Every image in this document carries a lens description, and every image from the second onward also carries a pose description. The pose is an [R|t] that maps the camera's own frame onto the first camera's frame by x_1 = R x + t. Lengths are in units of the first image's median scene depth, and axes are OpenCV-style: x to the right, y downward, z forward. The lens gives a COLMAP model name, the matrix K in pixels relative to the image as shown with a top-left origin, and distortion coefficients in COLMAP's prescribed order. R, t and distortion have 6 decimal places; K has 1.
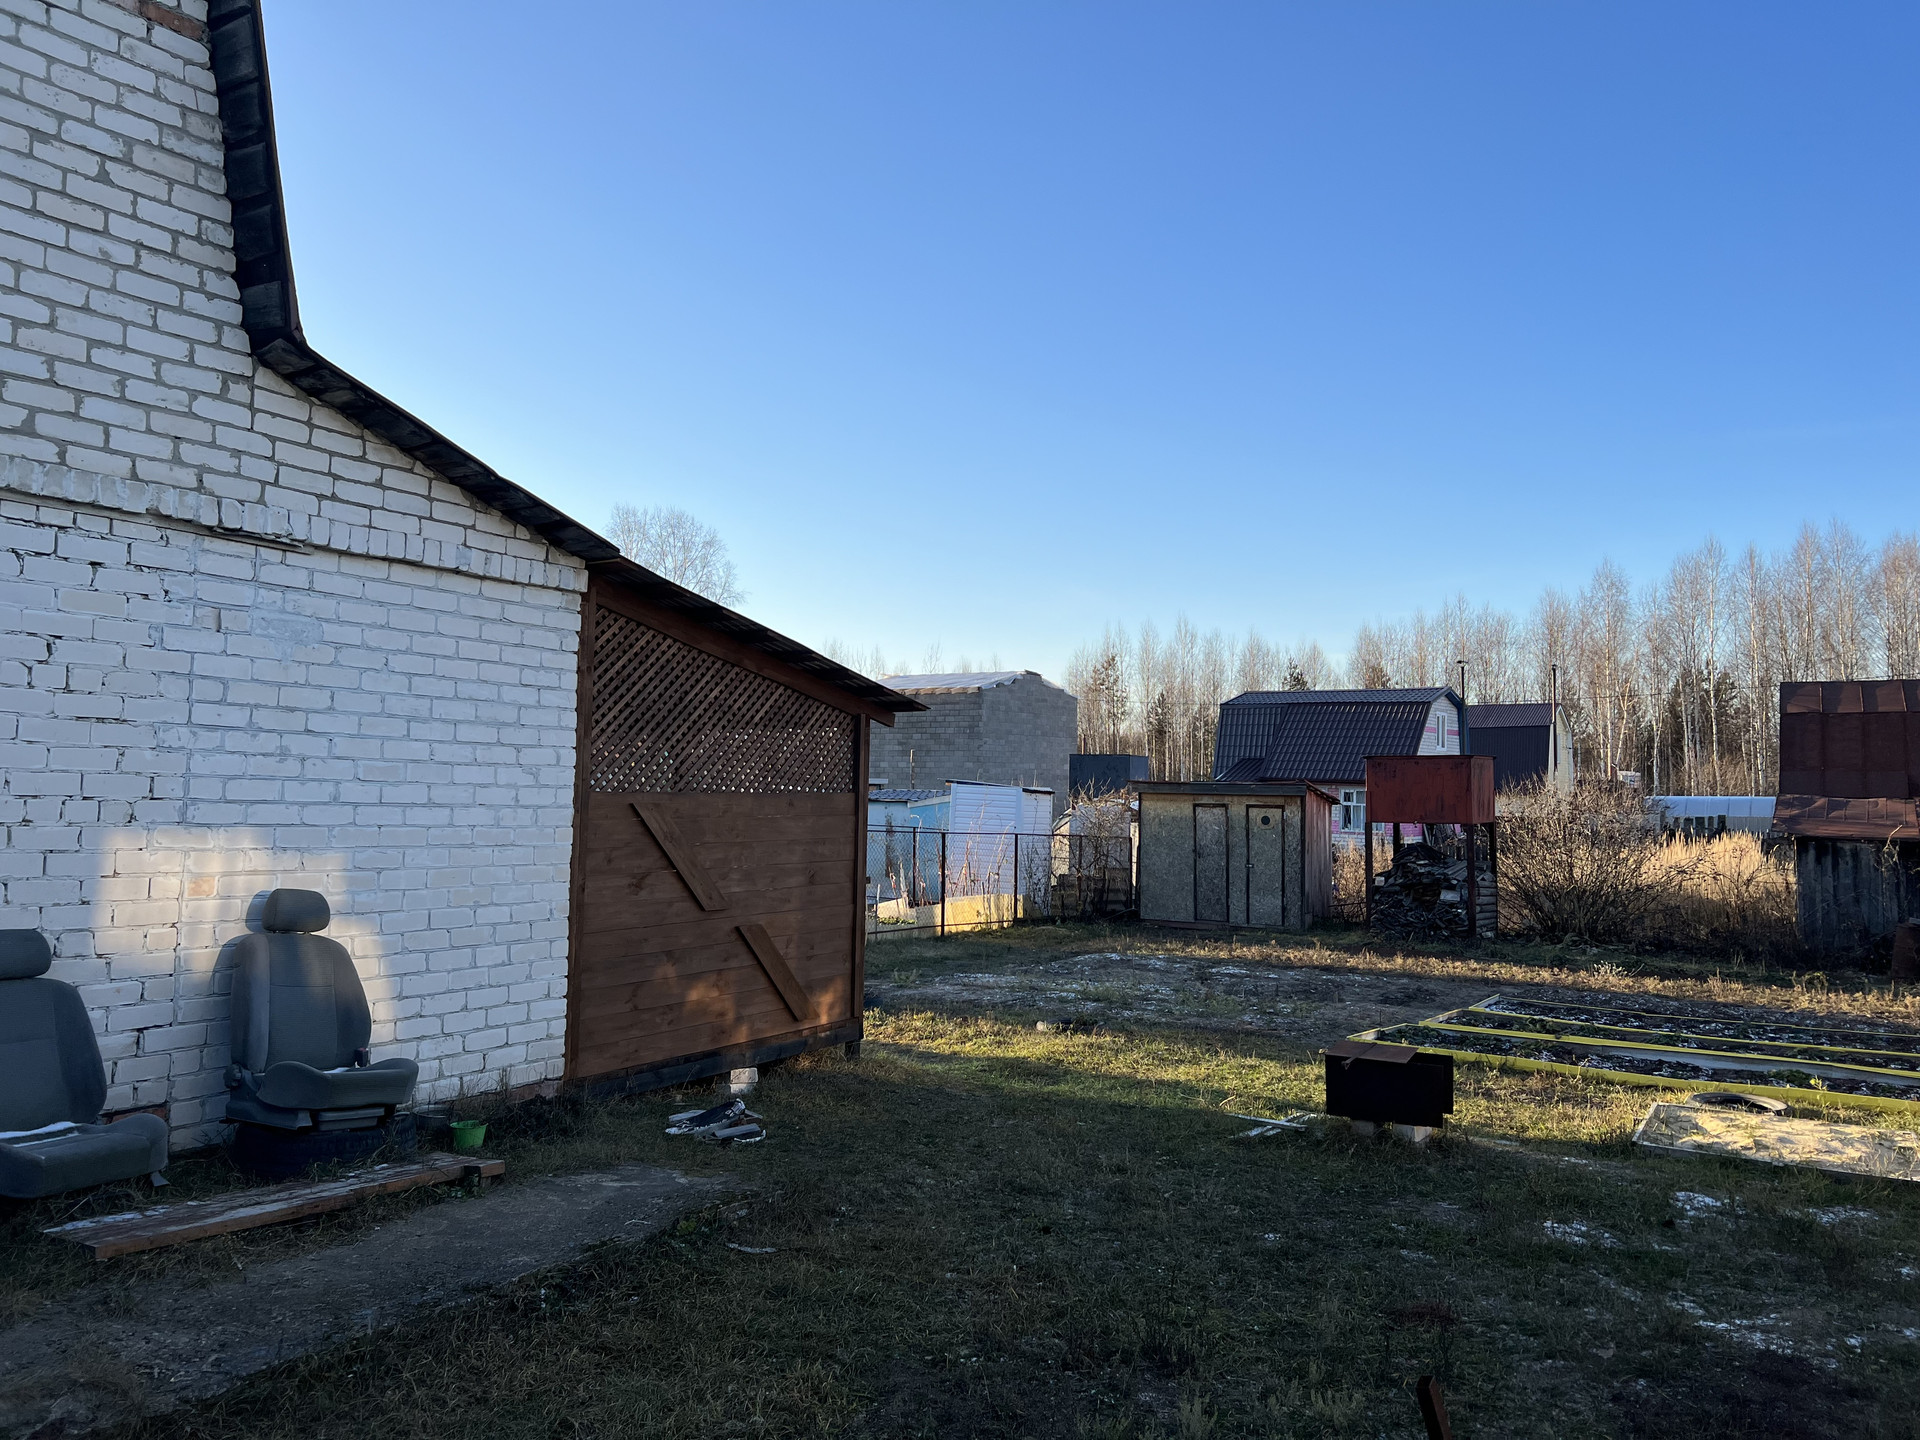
lens RADIAL K [[1491.2, 0, 964.9], [0, 1491.2, 710.4], [0, 0, 1]] dist [0.105615, -0.095272]
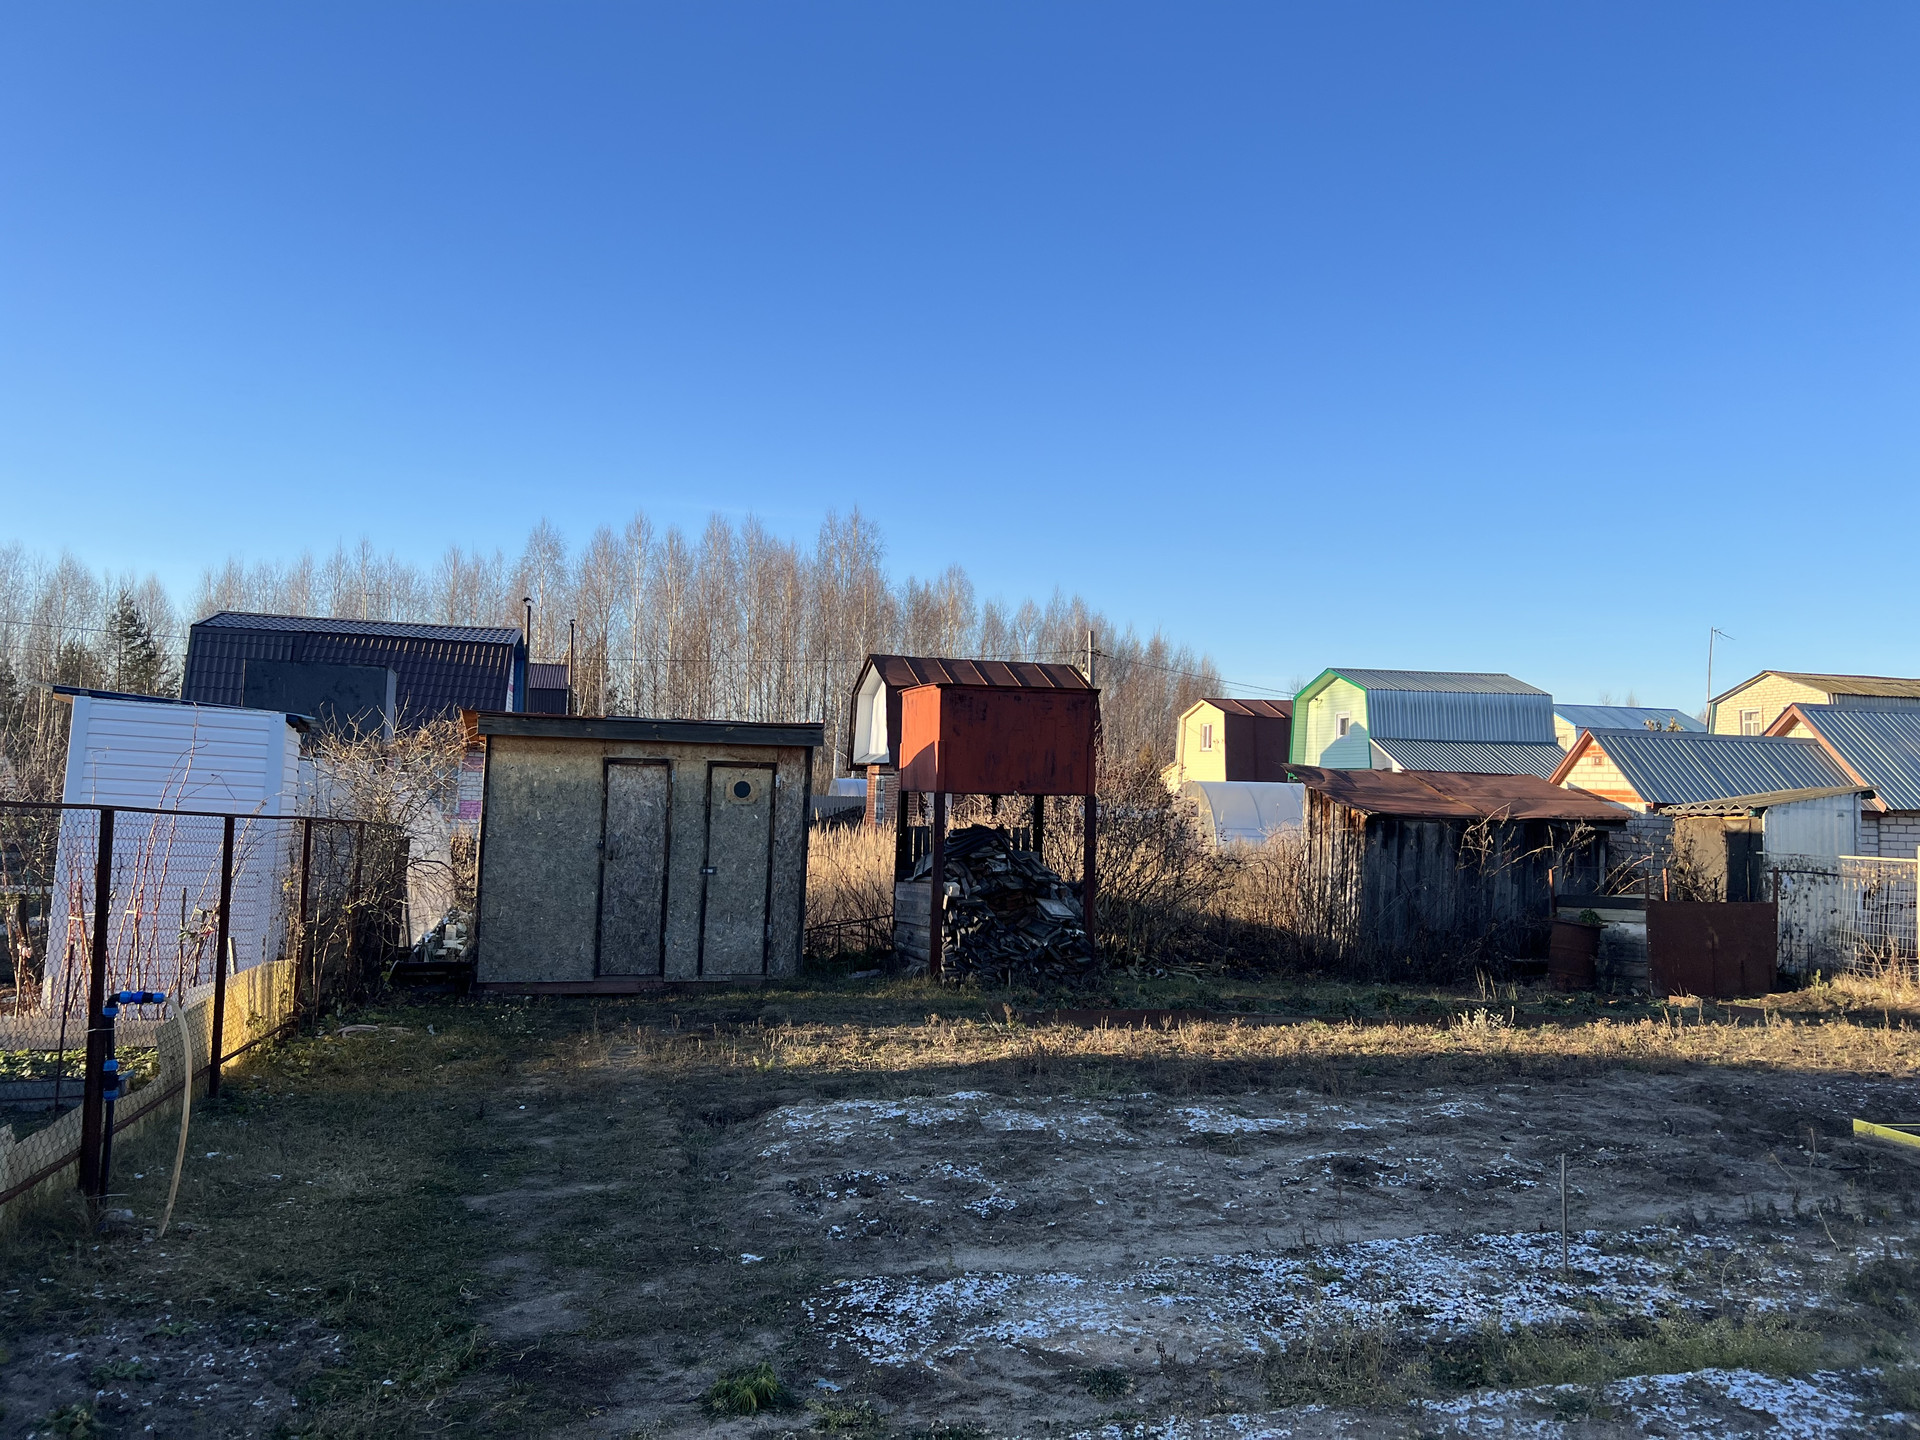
lens RADIAL K [[1491.2, 0, 961.5], [0, 1491.2, 707.6], [0, 0, 1]] dist [0.105615, -0.095272]
pose [[0.687320, 0.052599, 0.724448, -0.302633], [-0.056434, 0.998227, -0.018935, 0.096035], [-0.724159, -0.027870, 0.689070, 1.095652]]
